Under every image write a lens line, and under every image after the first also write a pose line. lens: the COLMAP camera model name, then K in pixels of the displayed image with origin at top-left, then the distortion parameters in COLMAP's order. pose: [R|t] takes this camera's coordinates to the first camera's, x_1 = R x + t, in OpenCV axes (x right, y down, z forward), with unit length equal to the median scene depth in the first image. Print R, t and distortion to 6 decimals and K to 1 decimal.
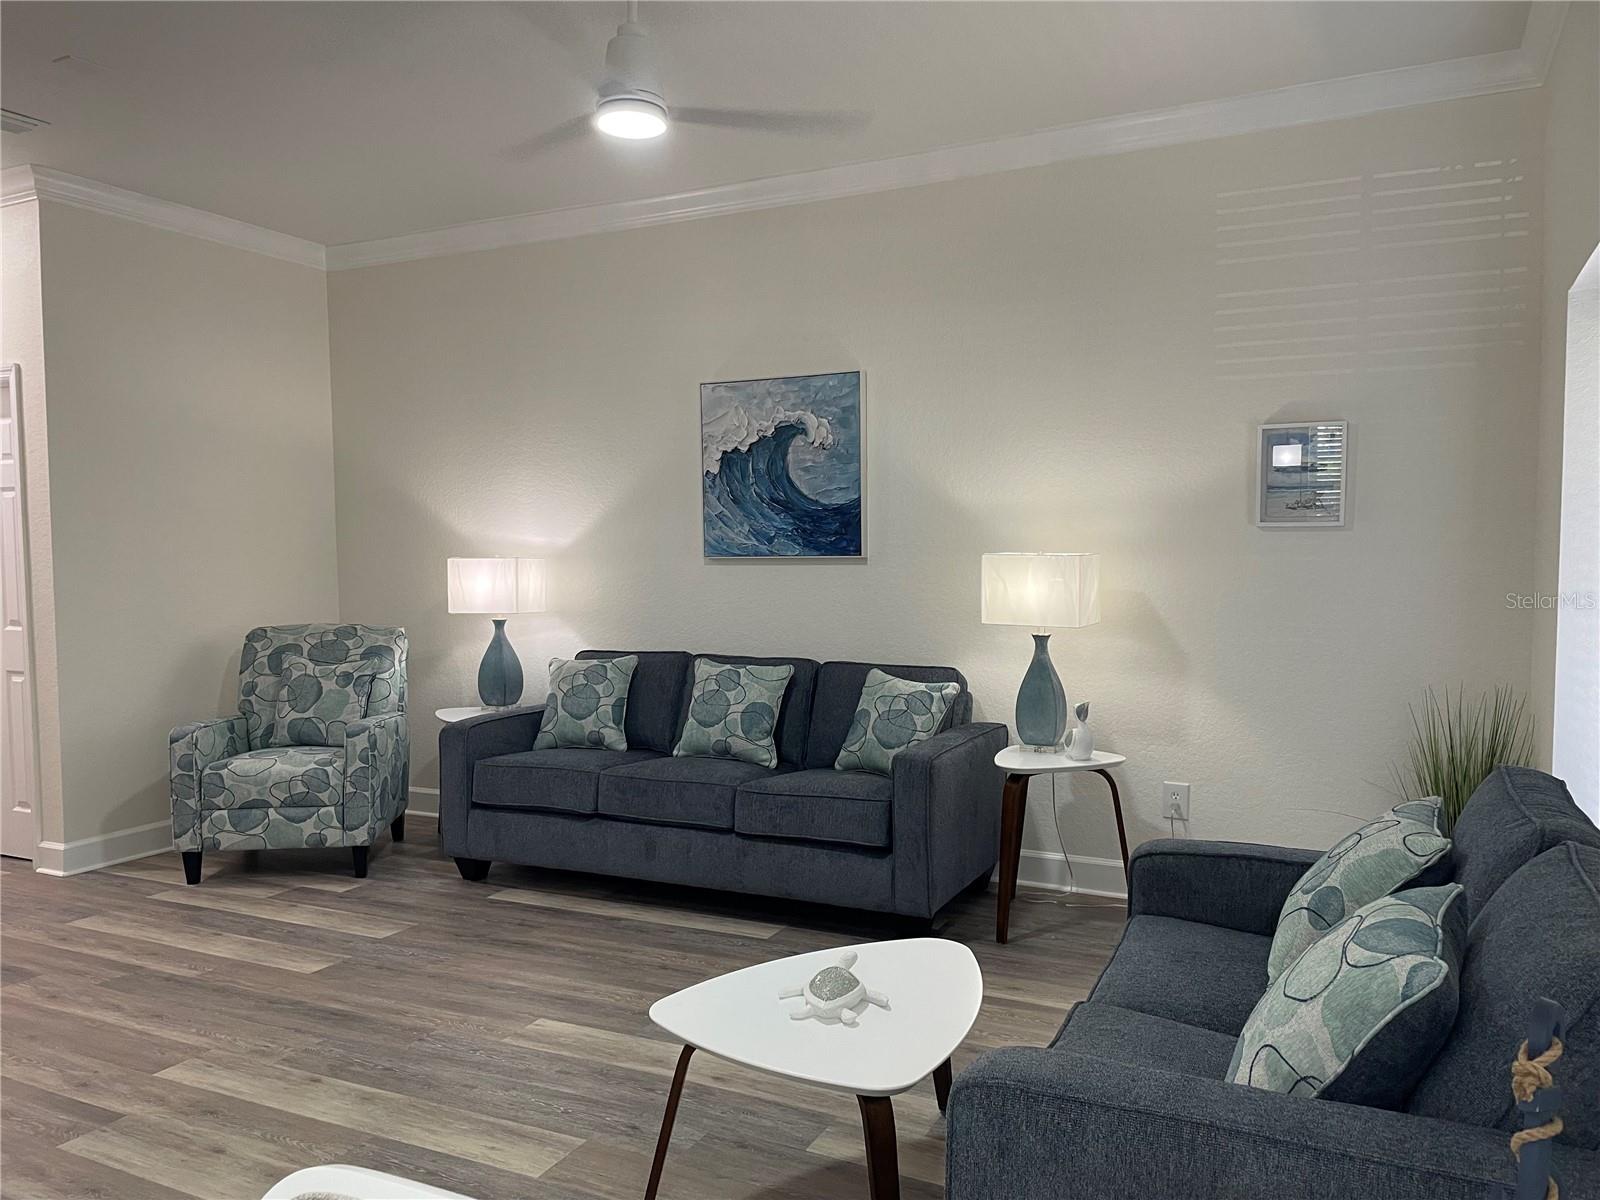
lens RADIAL K [[1202.5, 0, 790.1], [0, 1202.5, 608.7], [0, 0, 1]] dist [0.098669, -0.126562]
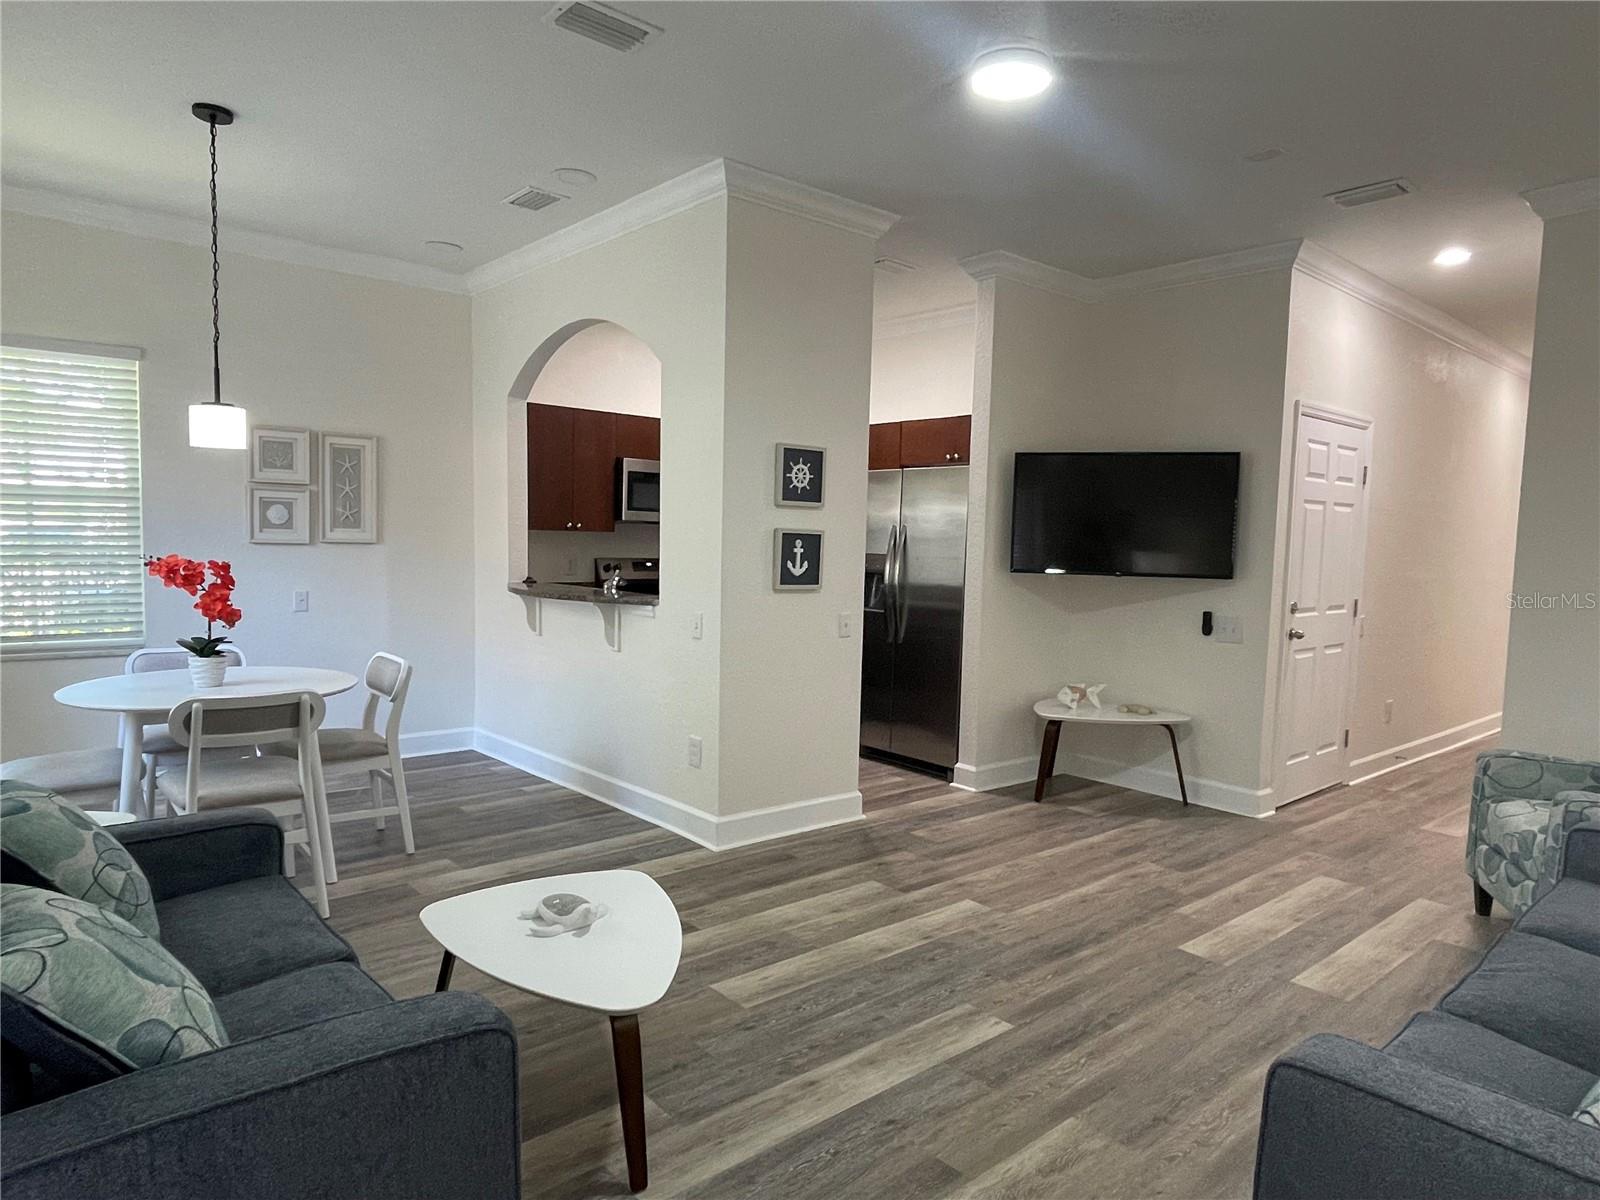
lens RADIAL K [[985.3, 0, 797.4], [0, 985.3, 614.1], [0, 0, 1]] dist [0.012470, -0.022801]
pose [[-0.384302, 0.070451, -0.920516, 0.408775], [-0.073112, 0.991630, 0.106417, -0.050333], [0.920308, 0.108197, -0.375934, 0.771493]]
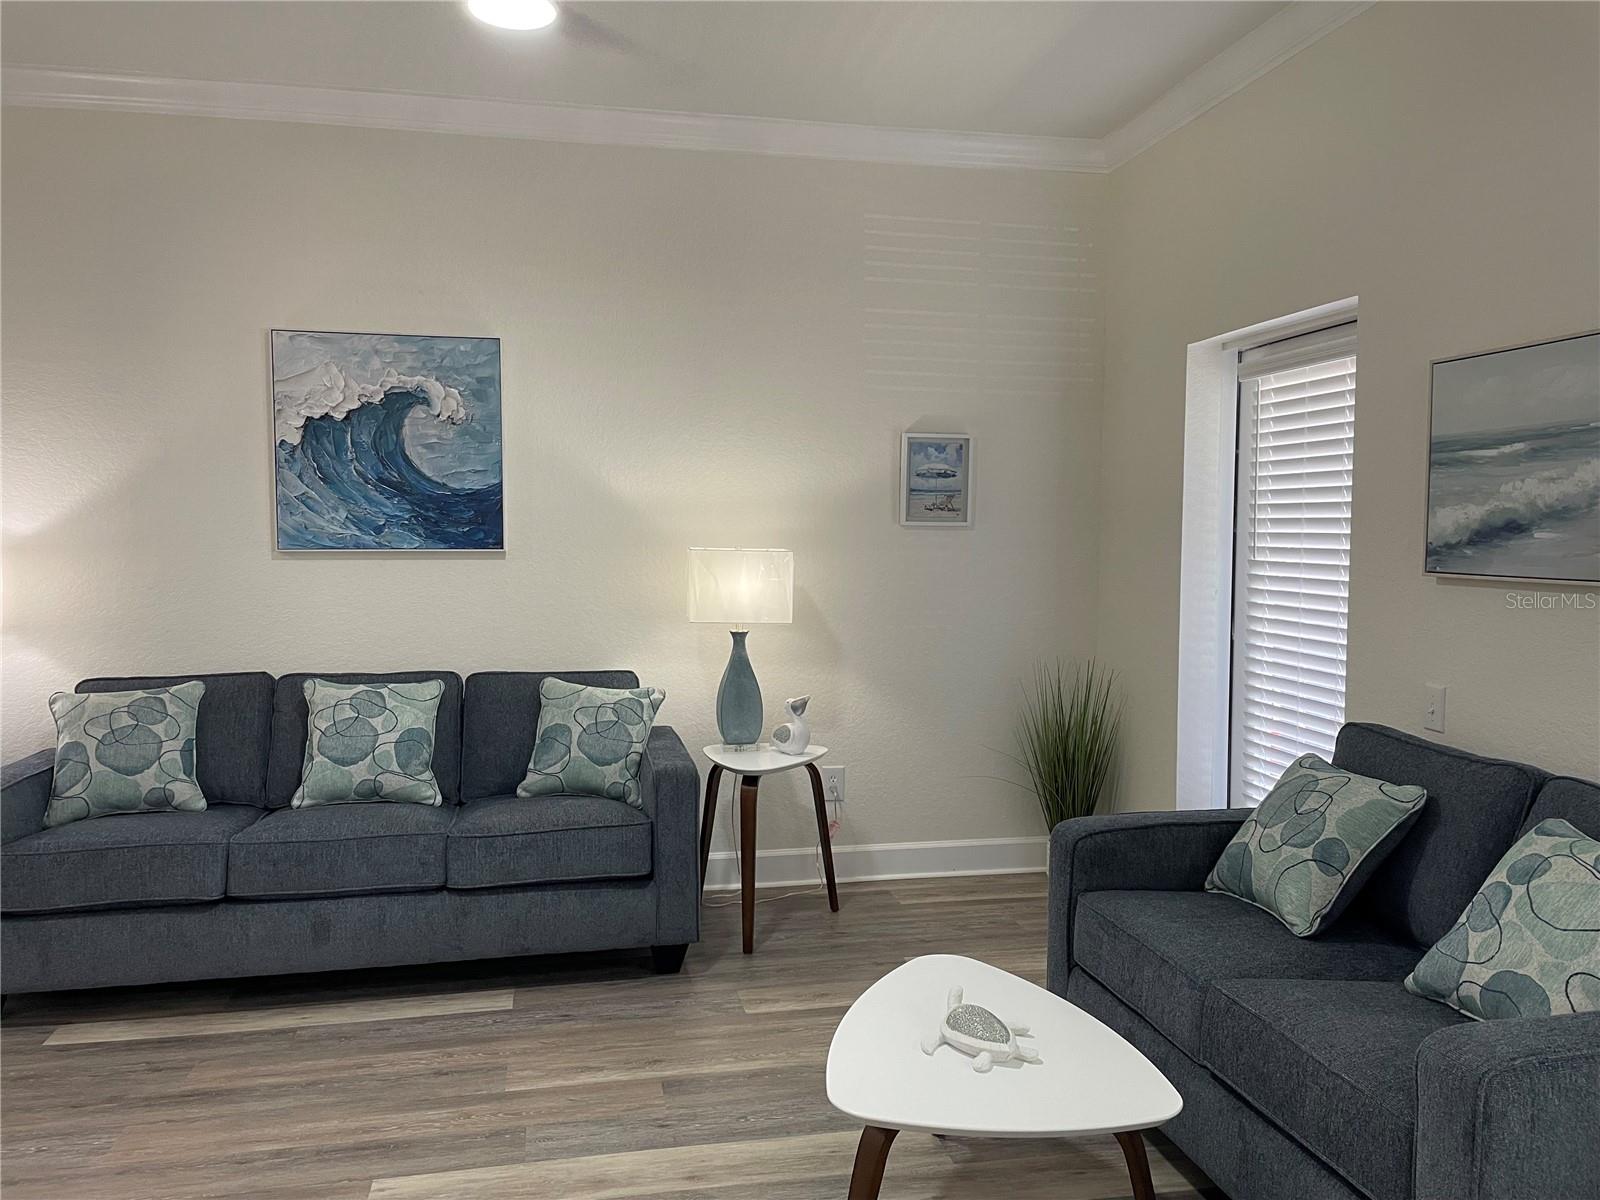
lens RADIAL K [[1202.5, 0, 800.3], [0, 1202.5, 592.5], [0, 0, 1]] dist [0.098669, -0.126562]
pose [[0.788816, -0.021224, 0.614263, -0.314022], [0.022382, 0.999733, 0.005800, -0.013132], [-0.614221, 0.009173, 0.789080, 0.175443]]
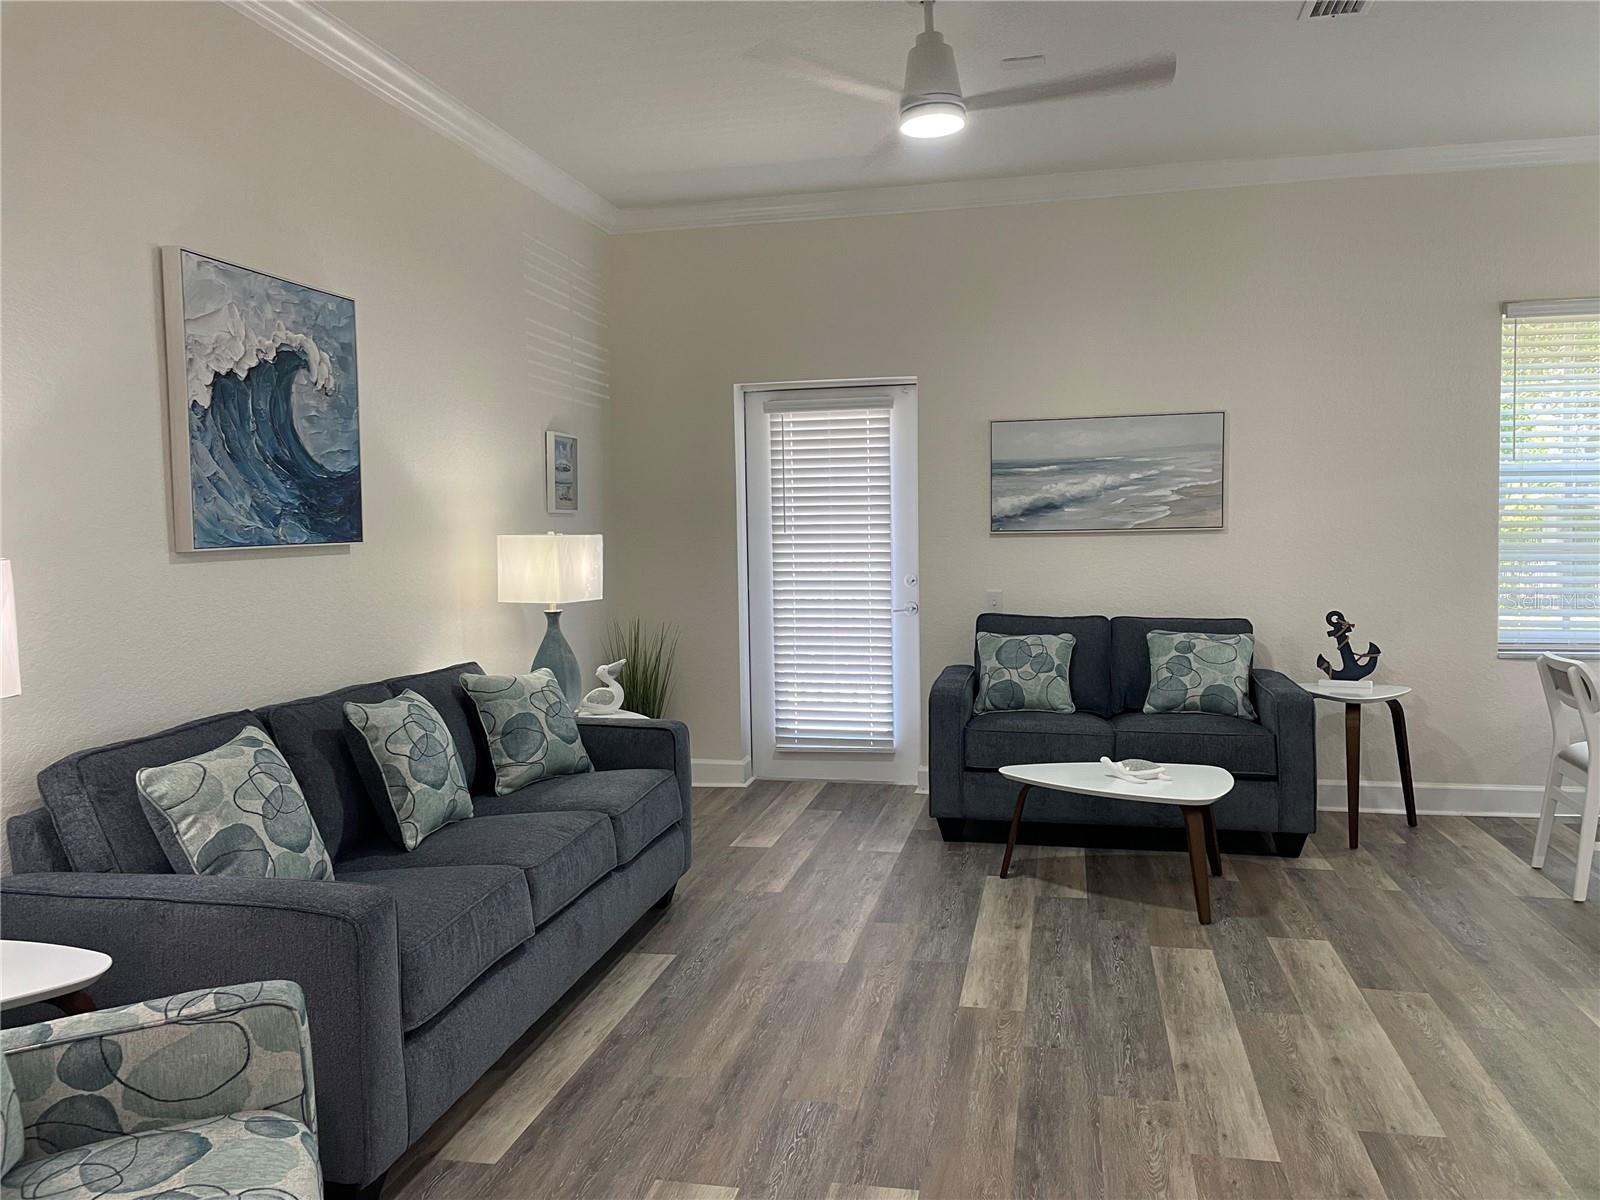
lens RADIAL K [[1202.5, 0, 789.7], [0, 1202.5, 588.9], [0, 0, 1]] dist [0.098669, -0.126562]
pose [[-0.234816, -0.044143, 0.971037, -0.764348], [0.070894, 0.995530, 0.062400, -0.043501], [-0.969451, 0.083493, -0.230637, 0.925751]]
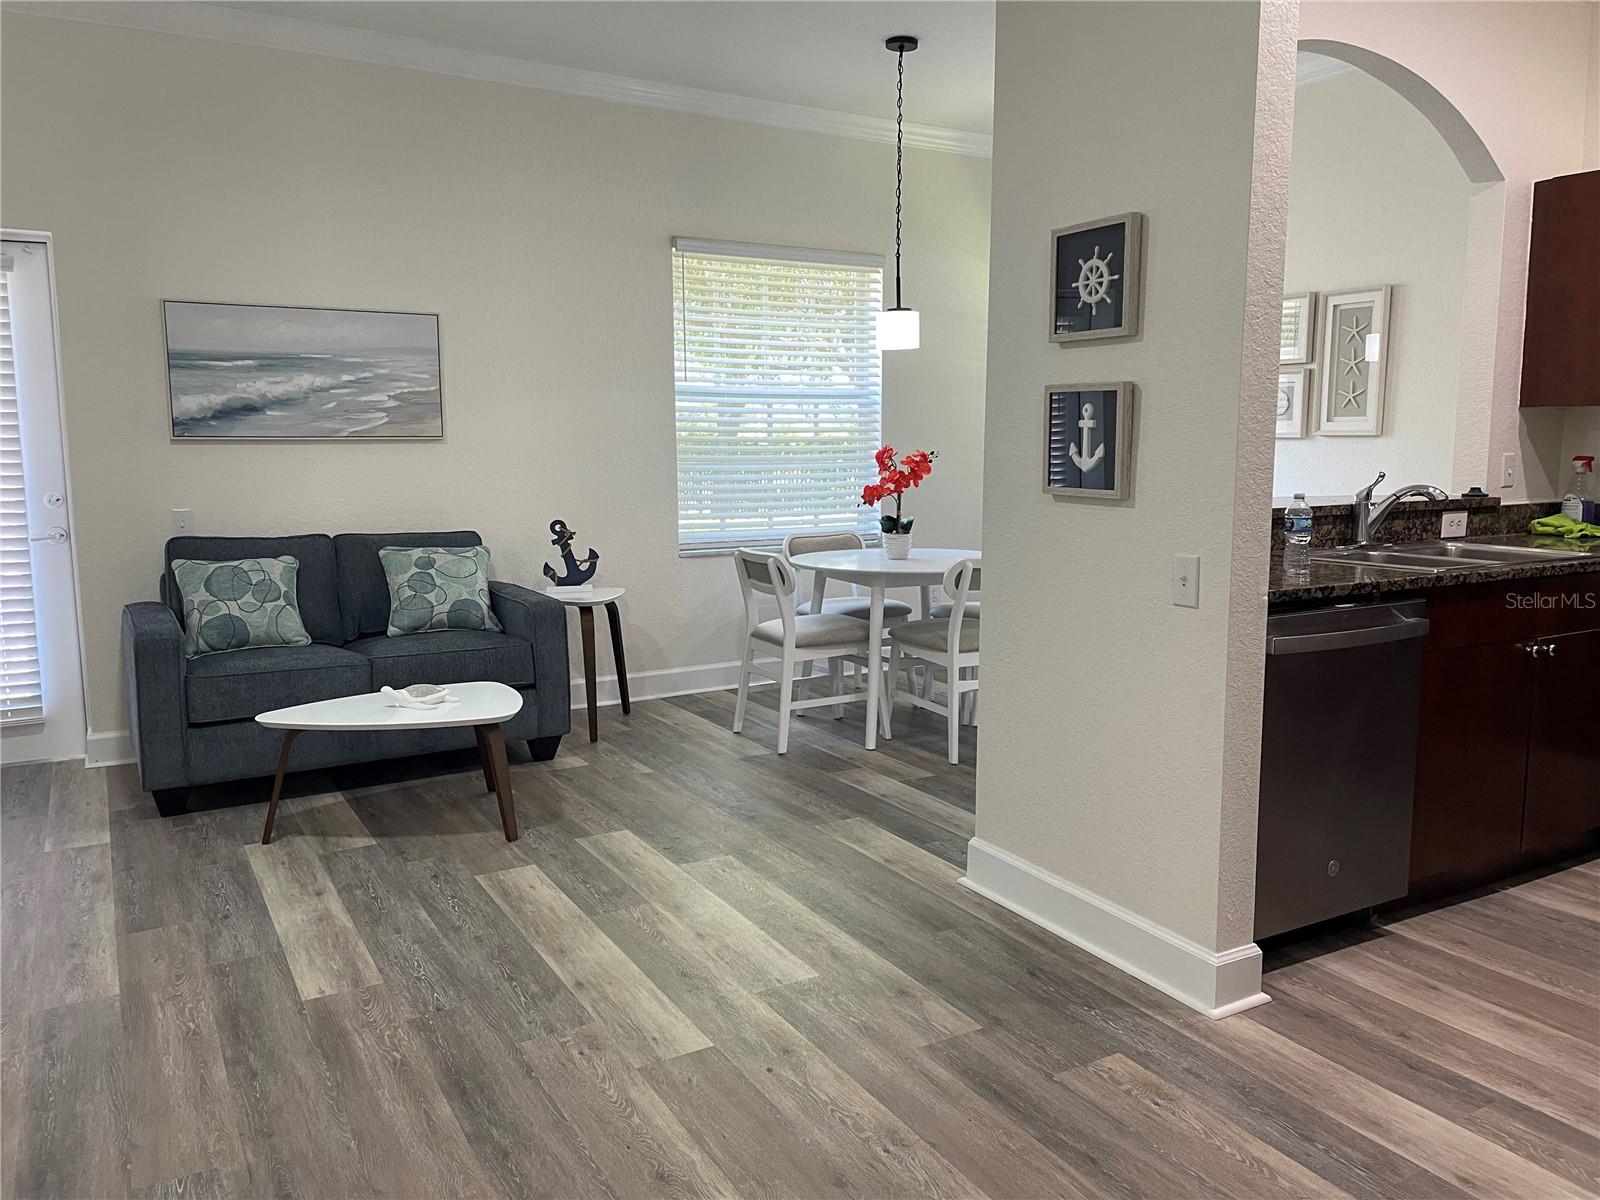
lens RADIAL K [[1202.5, 0, 800.6], [0, 1202.5, 592.6], [0, 0, 1]] dist [0.098669, -0.126562]
pose [[-0.834406, -0.062644, 0.547579, -0.630782], [0.037777, 0.984683, 0.170214, -0.037156], [-0.549854, 0.162713, -0.819259, 1.003726]]
